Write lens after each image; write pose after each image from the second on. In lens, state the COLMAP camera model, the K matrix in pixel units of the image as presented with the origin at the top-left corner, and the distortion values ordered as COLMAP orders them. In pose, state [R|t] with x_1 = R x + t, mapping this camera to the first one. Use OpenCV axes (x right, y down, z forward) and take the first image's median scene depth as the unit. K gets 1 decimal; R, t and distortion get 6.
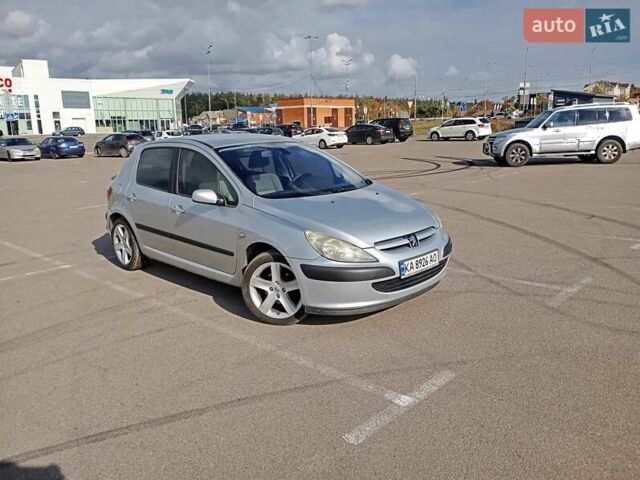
lens RADIAL K [[532.0, 0, 320.0], [0, 532.0, 240.0], [0, 0, 1]] dist [0.035020, -0.018346]
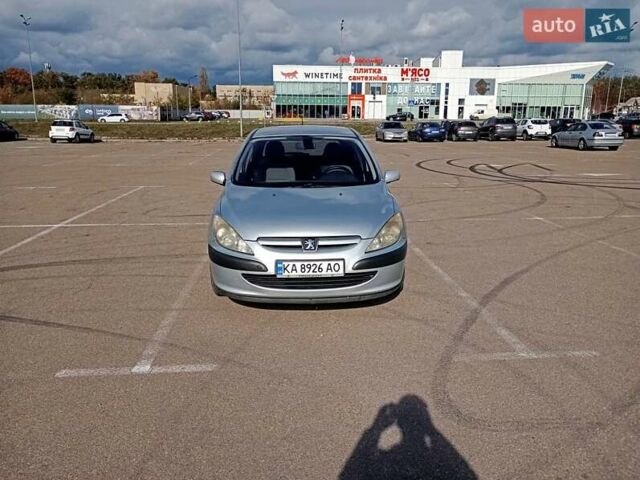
lens RADIAL K [[532.0, 0, 320.0], [0, 532.0, 240.0], [0, 0, 1]] dist [0.035020, -0.018346]
pose [[0.738687, 0.181002, -0.649292, 0.584214], [-0.164866, 0.982530, 0.086333, -0.066887], [0.653575, 0.043273, 0.755624, 0.193387]]
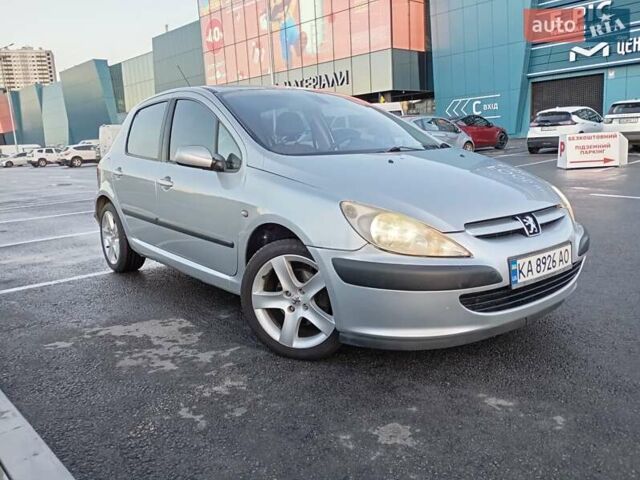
lens RADIAL K [[532.0, 0, 320.0], [0, 532.0, 240.0], [0, 0, 1]] dist [0.035020, -0.018346]
pose [[0.994043, 0.018747, -0.107368, 0.007498], [-0.022373, 0.999216, -0.032666, 0.029814], [0.106671, 0.034874, 0.993683, 0.283844]]
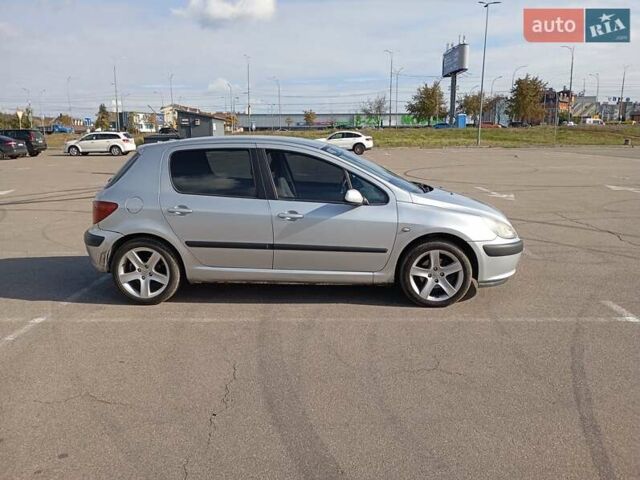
lens RADIAL K [[532.0, 0, 320.0], [0, 532.0, 240.0], [0, 0, 1]] dist [0.035020, -0.018346]
pose [[0.727399, -0.104944, 0.678143, -0.723489], [0.126616, 0.991794, 0.017669, -0.021388], [-0.674433, 0.073011, 0.734717, 0.251542]]
